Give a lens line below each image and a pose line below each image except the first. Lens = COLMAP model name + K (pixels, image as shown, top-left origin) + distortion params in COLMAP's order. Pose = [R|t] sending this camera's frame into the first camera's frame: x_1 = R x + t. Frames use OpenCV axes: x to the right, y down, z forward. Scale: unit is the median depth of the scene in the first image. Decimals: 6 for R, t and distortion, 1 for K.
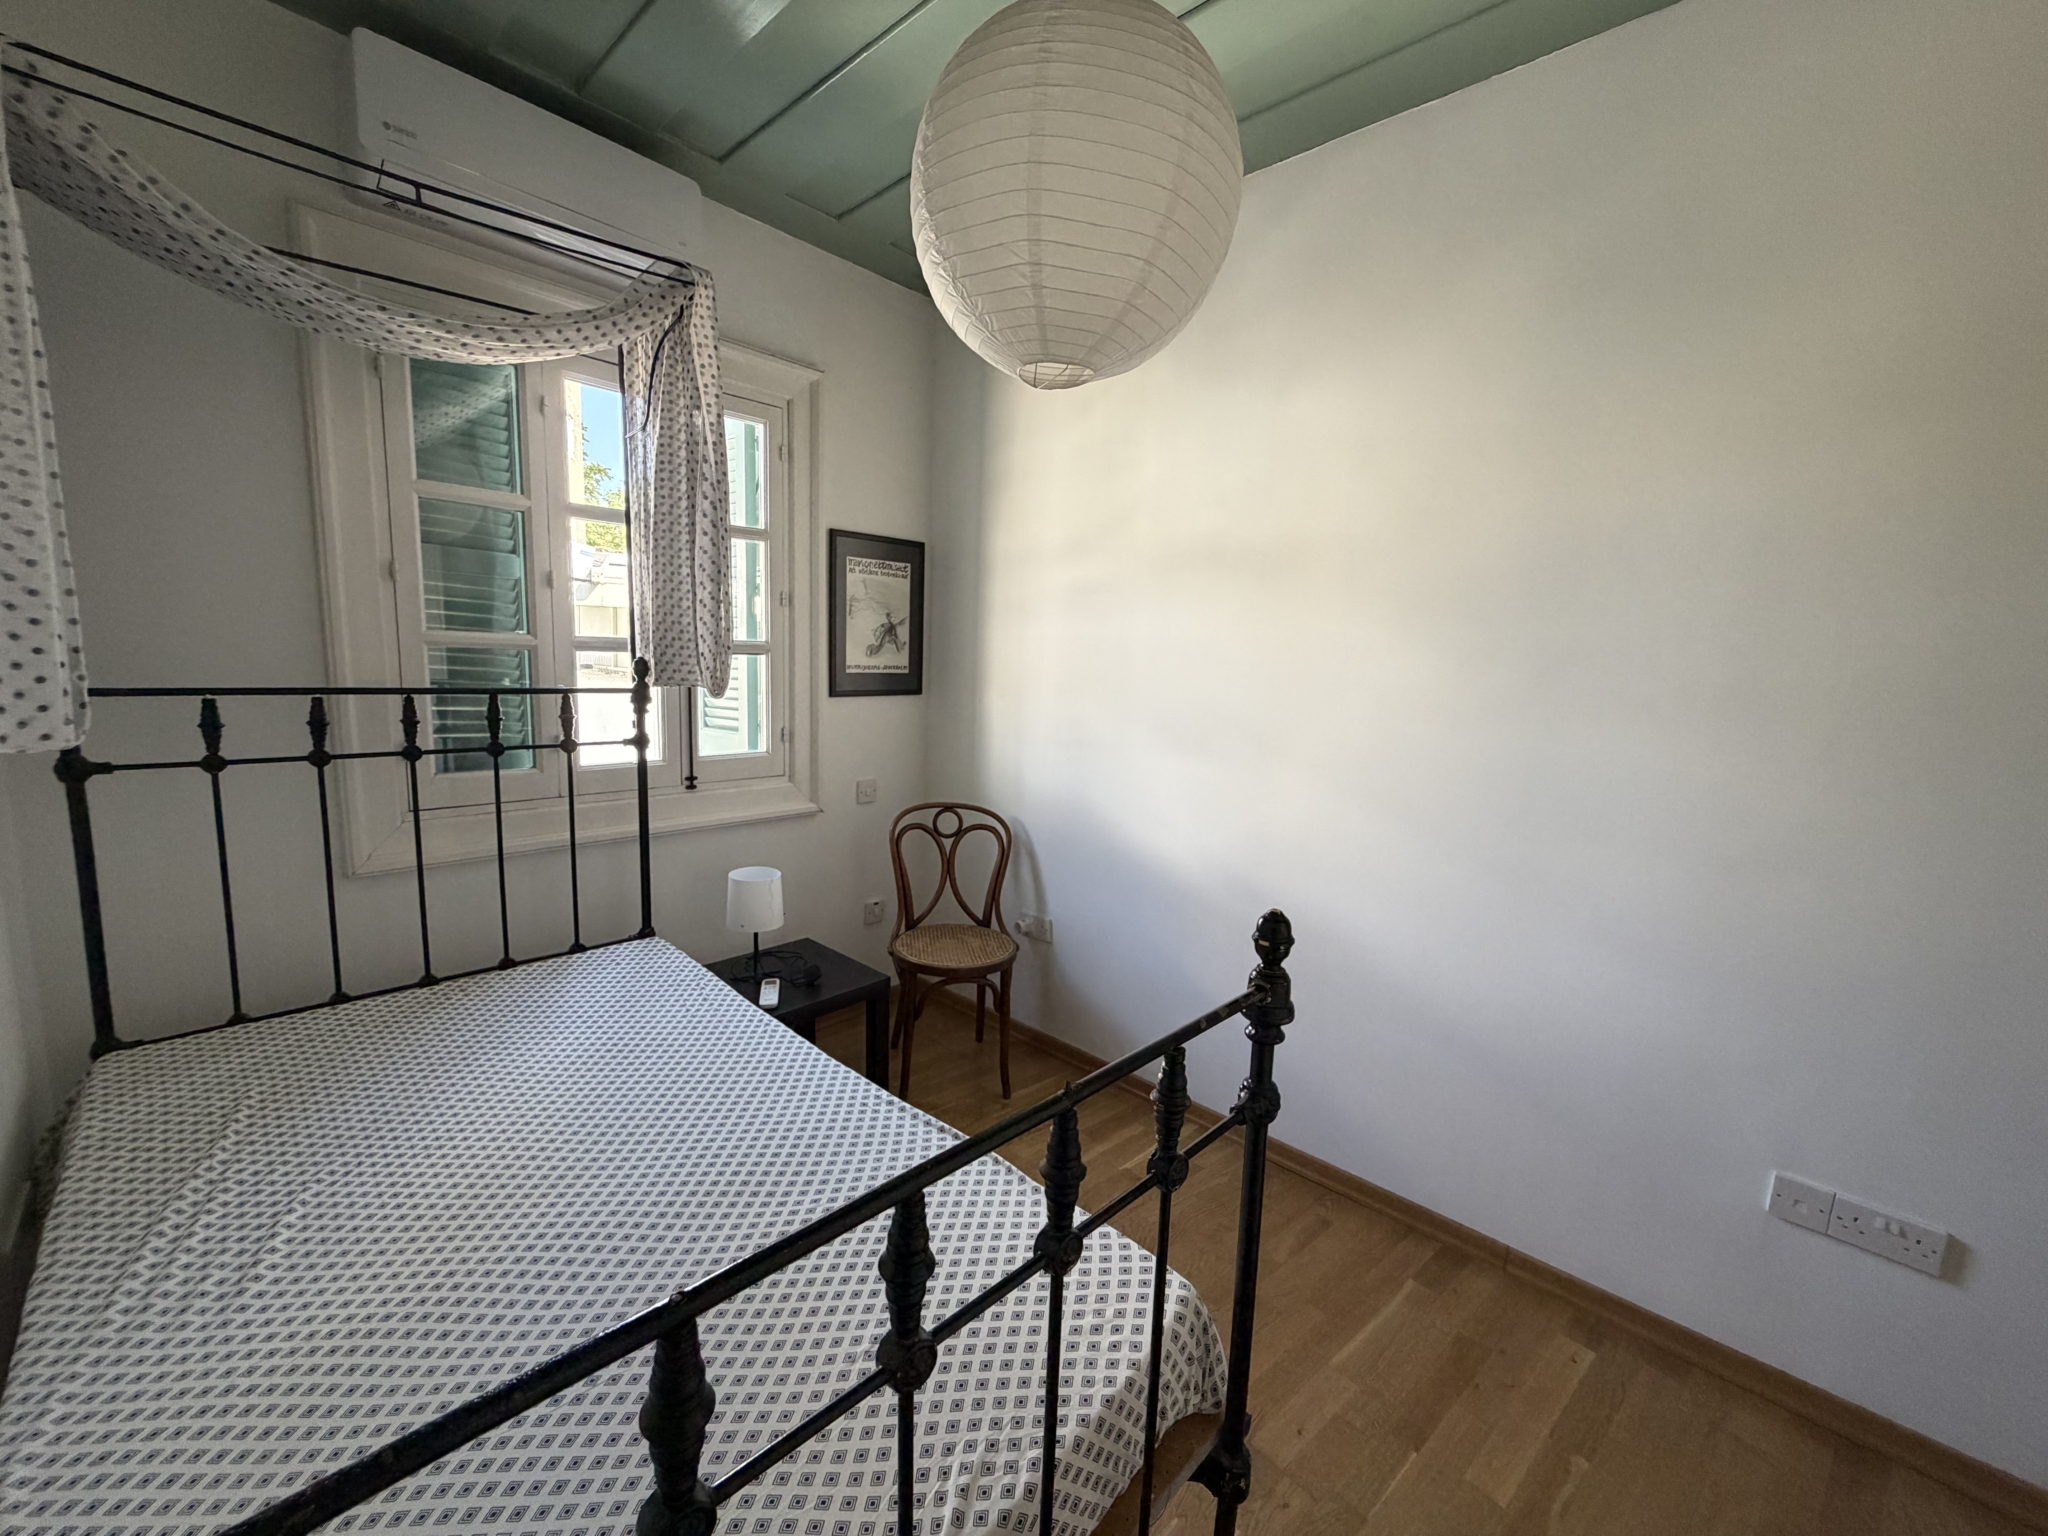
lens RADIAL K [[820.2, 0, 1024.0], [0, 820.2, 768.0], [0, 0, 1]] dist [-0.000920, -0.000011]
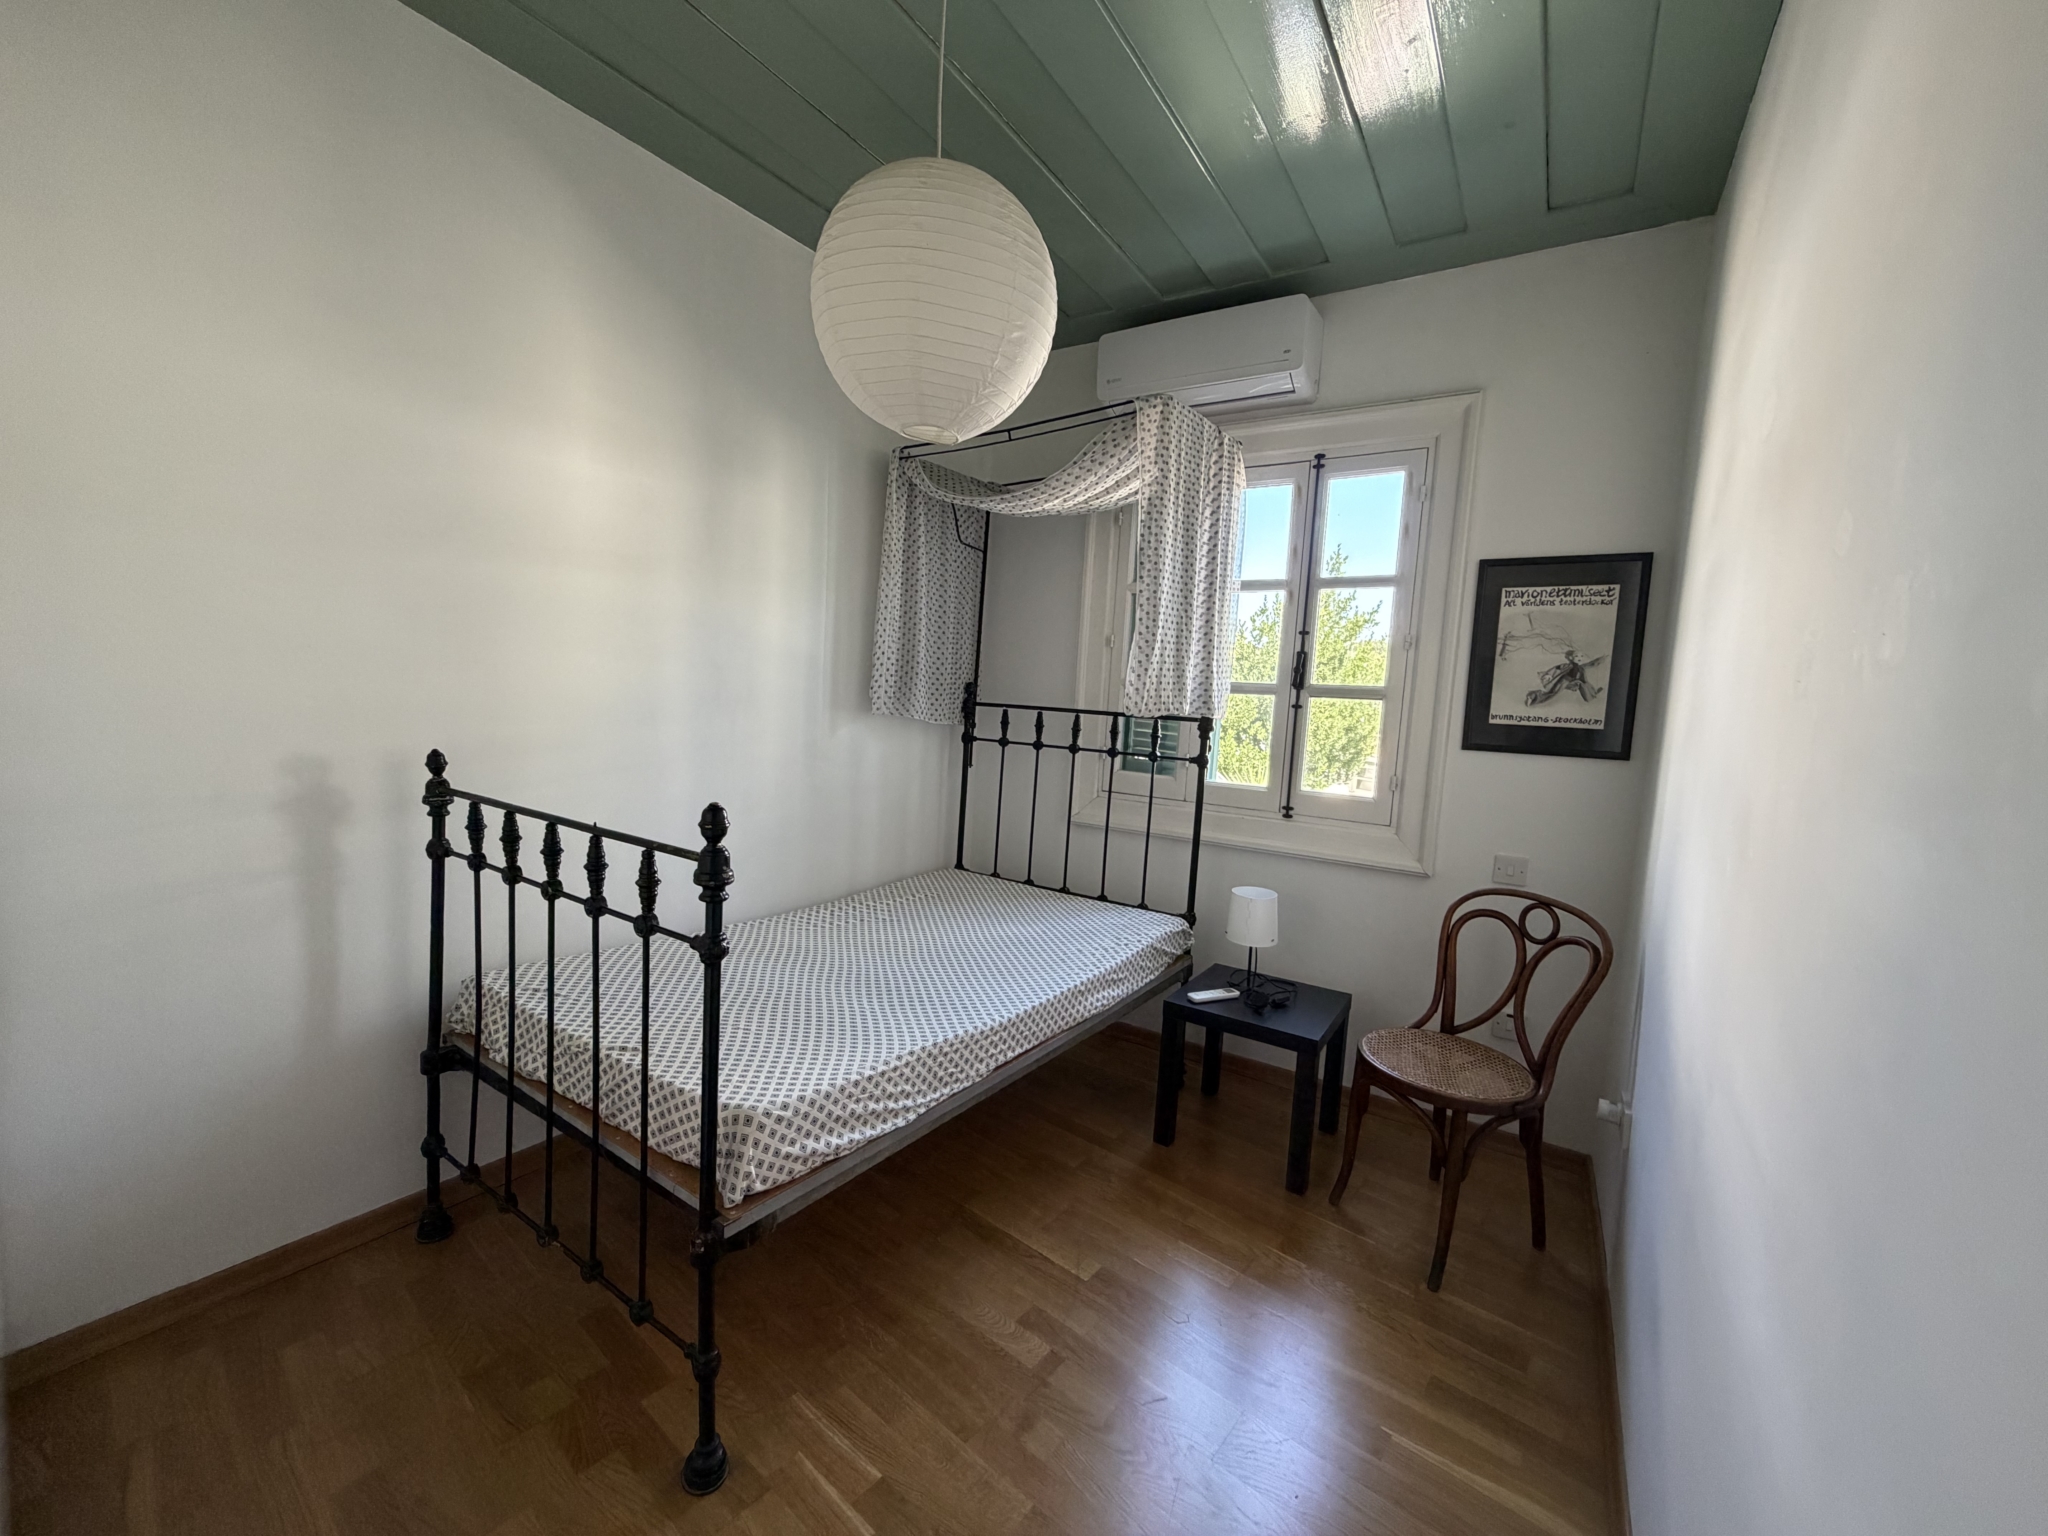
lens RADIAL K [[820.2, 0, 1024.0], [0, 820.2, 768.0], [0, 0, 1]] dist [-0.000920, -0.000011]
pose [[0.180000, 0.070687, -0.981123, 0.545966], [-0.175841, 0.983661, 0.038610, -0.018401], [0.967822, 0.165572, 0.189489, 0.383612]]
